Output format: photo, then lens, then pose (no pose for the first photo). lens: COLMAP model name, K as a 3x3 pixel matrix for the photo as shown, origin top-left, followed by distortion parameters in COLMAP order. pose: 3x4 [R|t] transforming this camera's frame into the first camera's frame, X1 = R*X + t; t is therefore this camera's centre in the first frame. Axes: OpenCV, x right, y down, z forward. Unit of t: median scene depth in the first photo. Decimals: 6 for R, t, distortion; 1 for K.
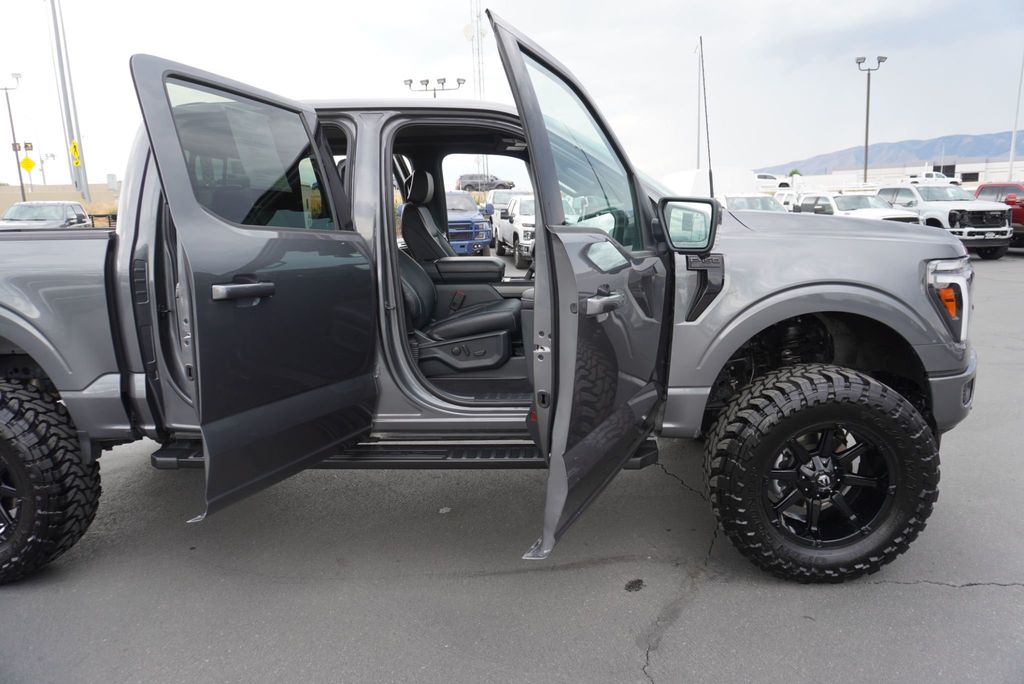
lens RADIAL K [[681.9, 0, 512.0], [0, 681.9, 342.0], [0, 0, 1]] dist [-0.025584, -0.004185]
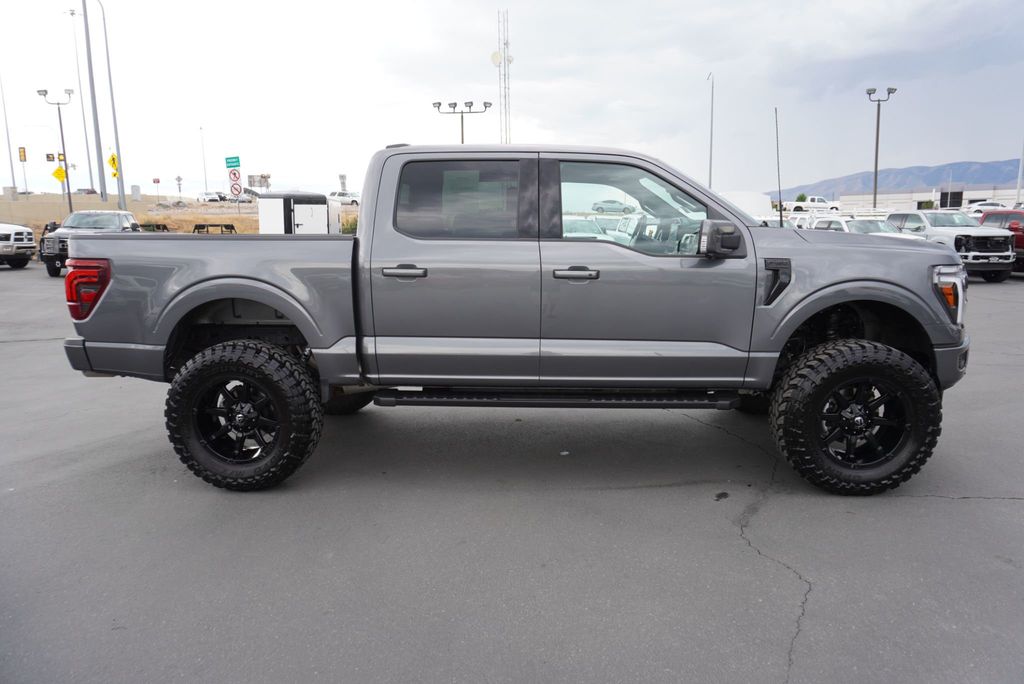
lens RADIAL K [[697.4, 0, 512.0], [0, 697.4, 342.0], [0, 0, 1]] dist [-0.014448, -0.003390]
pose [[0.999829, 0.018072, 0.003899, -0.256617], [-0.017942, 0.999354, -0.031154, 0.095590], [-0.004459, 0.031079, 0.999507, -0.422678]]
